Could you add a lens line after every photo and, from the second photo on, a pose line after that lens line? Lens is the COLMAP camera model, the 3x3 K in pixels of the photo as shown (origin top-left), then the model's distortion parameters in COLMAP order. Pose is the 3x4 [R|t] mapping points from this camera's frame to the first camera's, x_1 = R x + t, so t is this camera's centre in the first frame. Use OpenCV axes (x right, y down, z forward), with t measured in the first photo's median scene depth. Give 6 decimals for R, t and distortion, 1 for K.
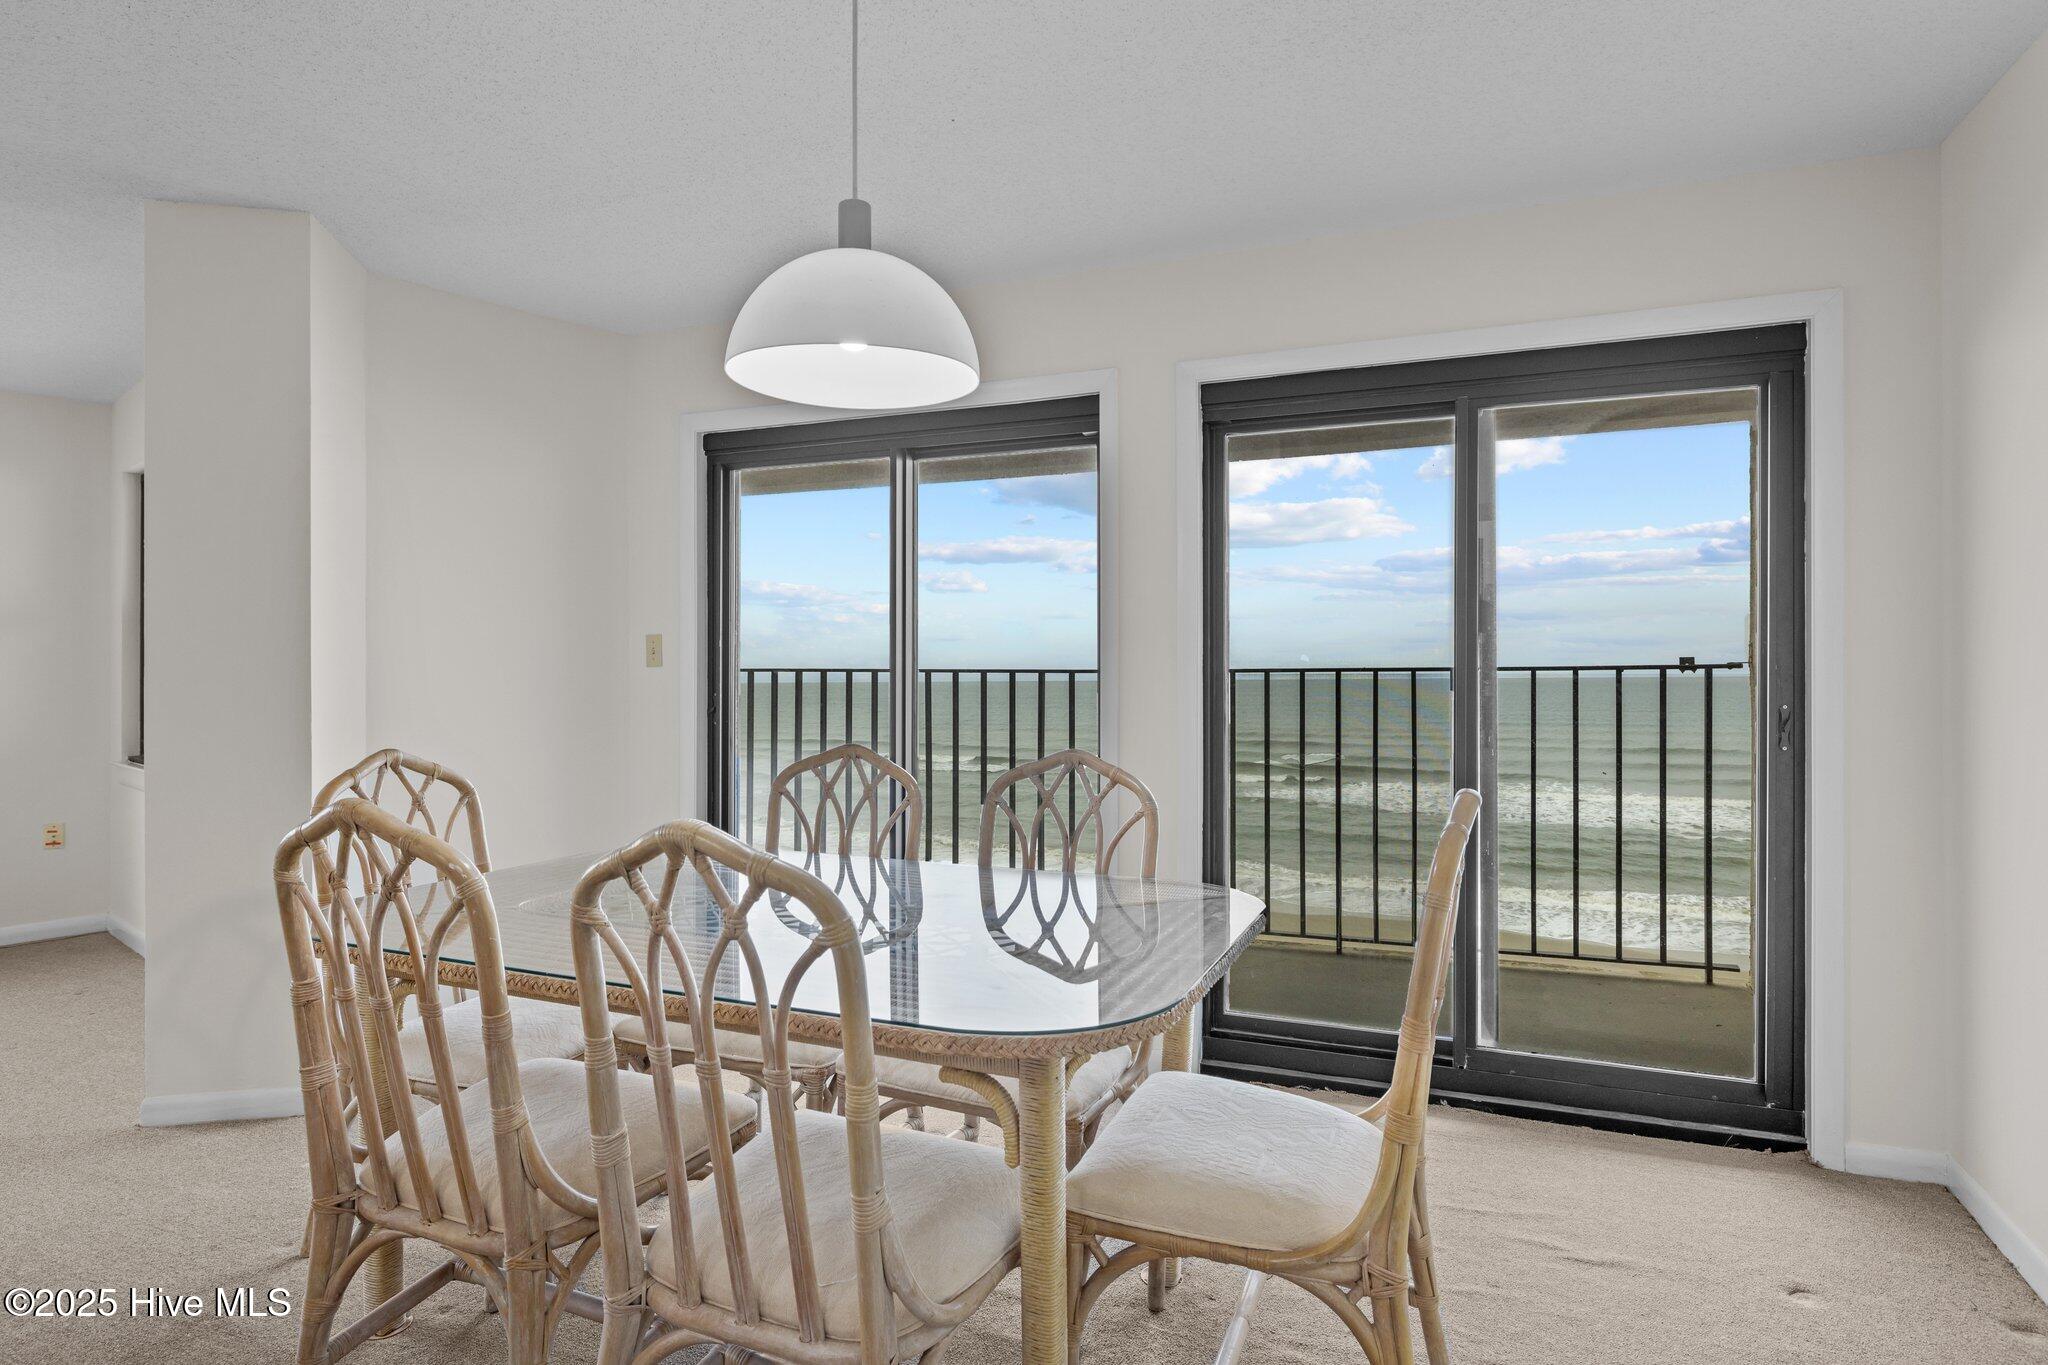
lens RADIAL K [[1122.4, 0, 1024.0], [0, 1122.4, 682.5], [0, 0, 1]] dist [0.001846, 0.001126]
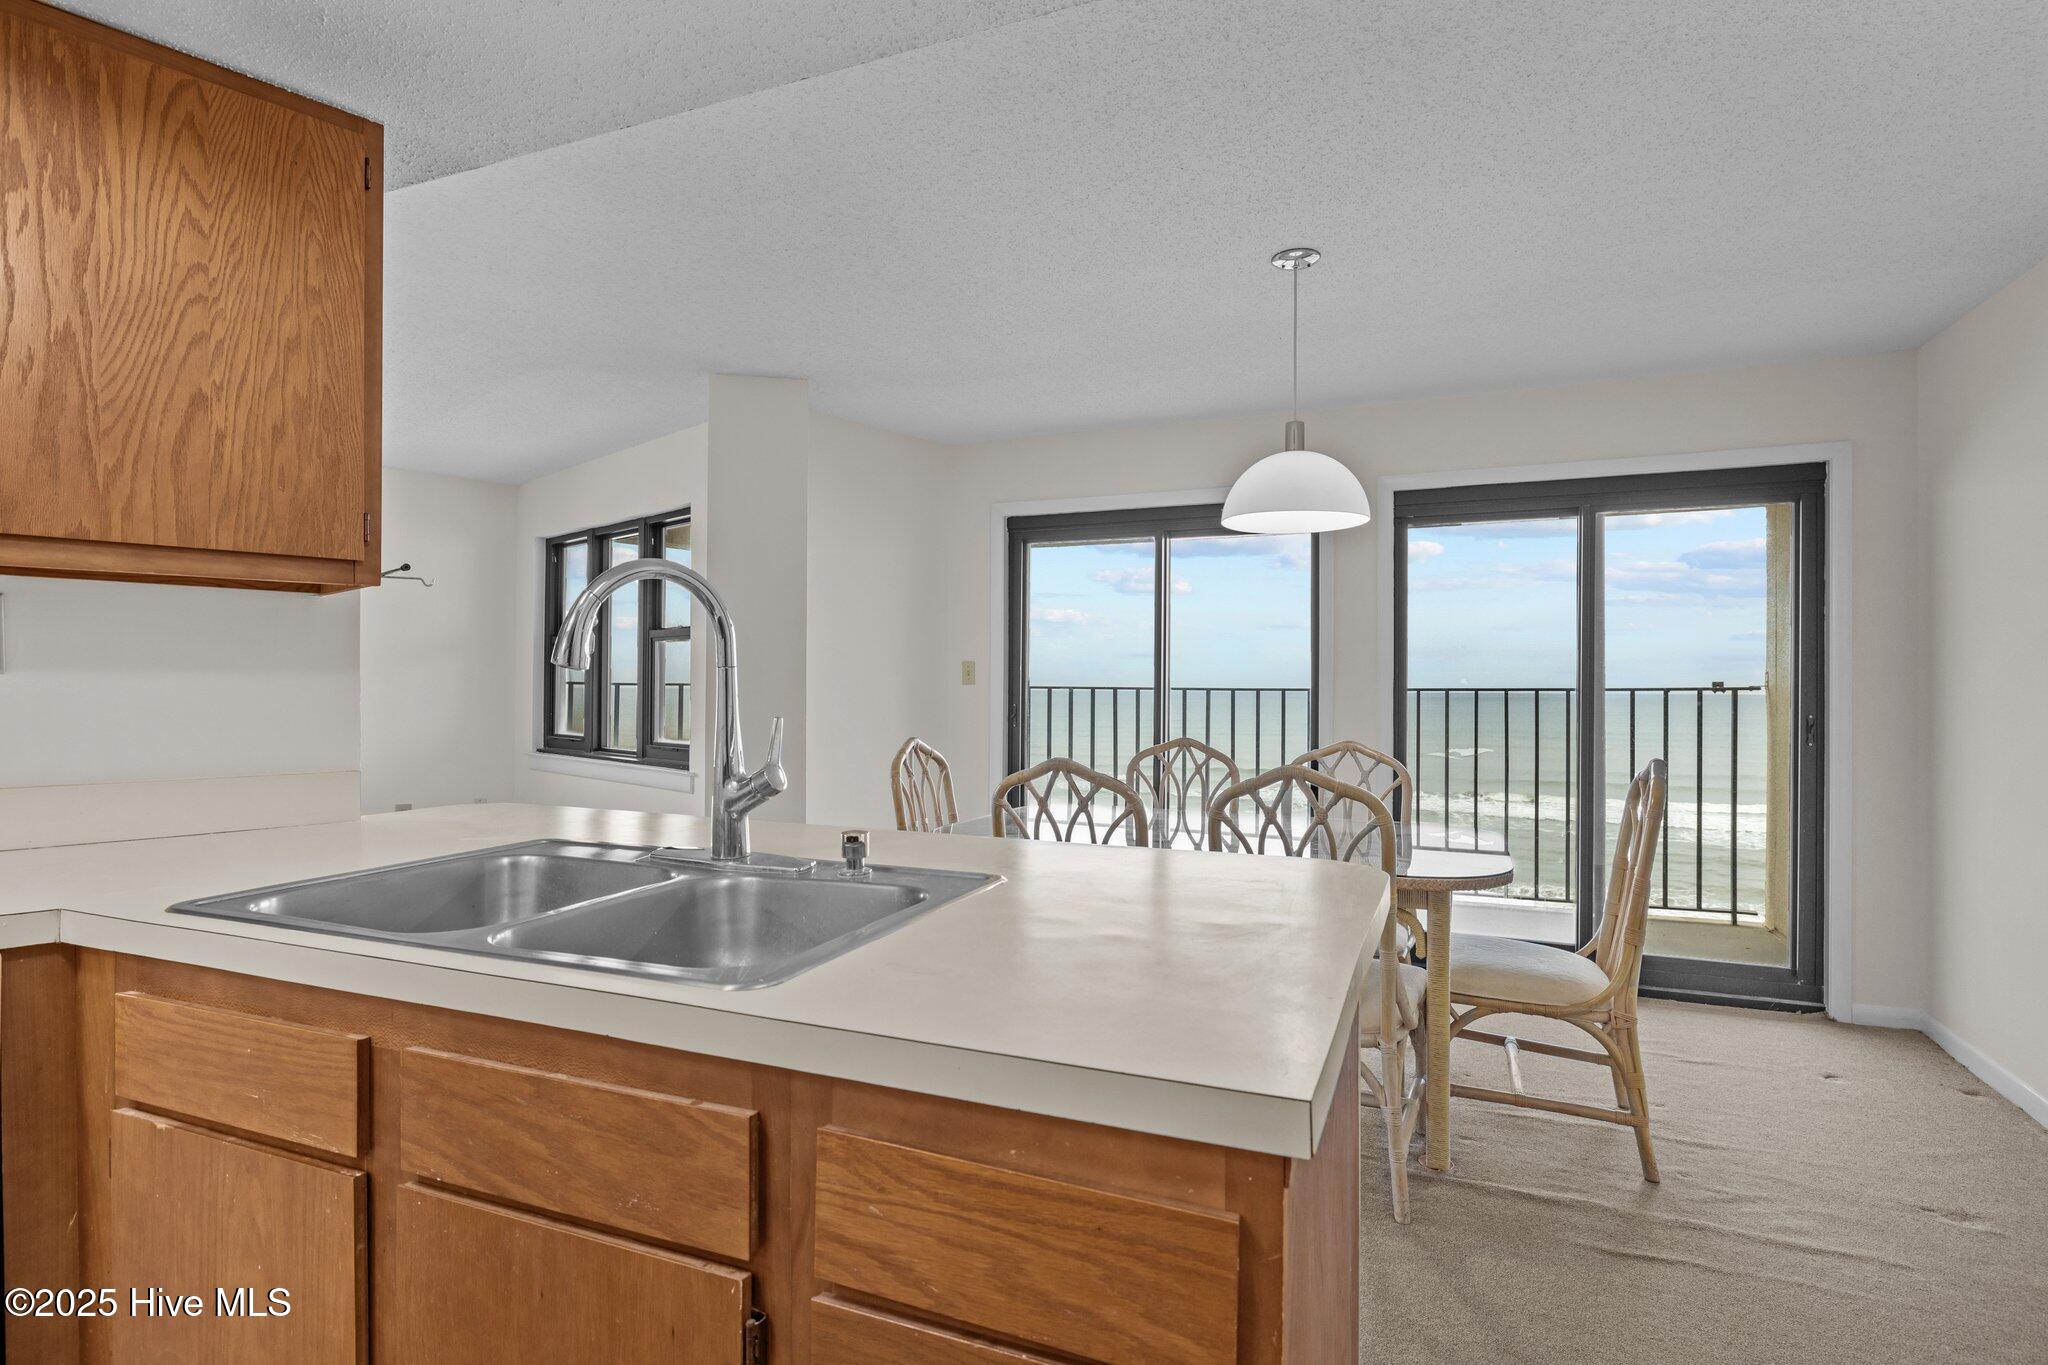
lens RADIAL K [[1033.0, 0, 1022.2], [0, 1033.0, 692.2], [0, 0, 1]] dist [0.002028, 0.000057]
pose [[0.999894, 0.005835, -0.013306, -0.356371], [-0.005922, 0.999961, -0.006536, 0.004692], [0.013268, 0.006614, 0.999890, -0.394210]]
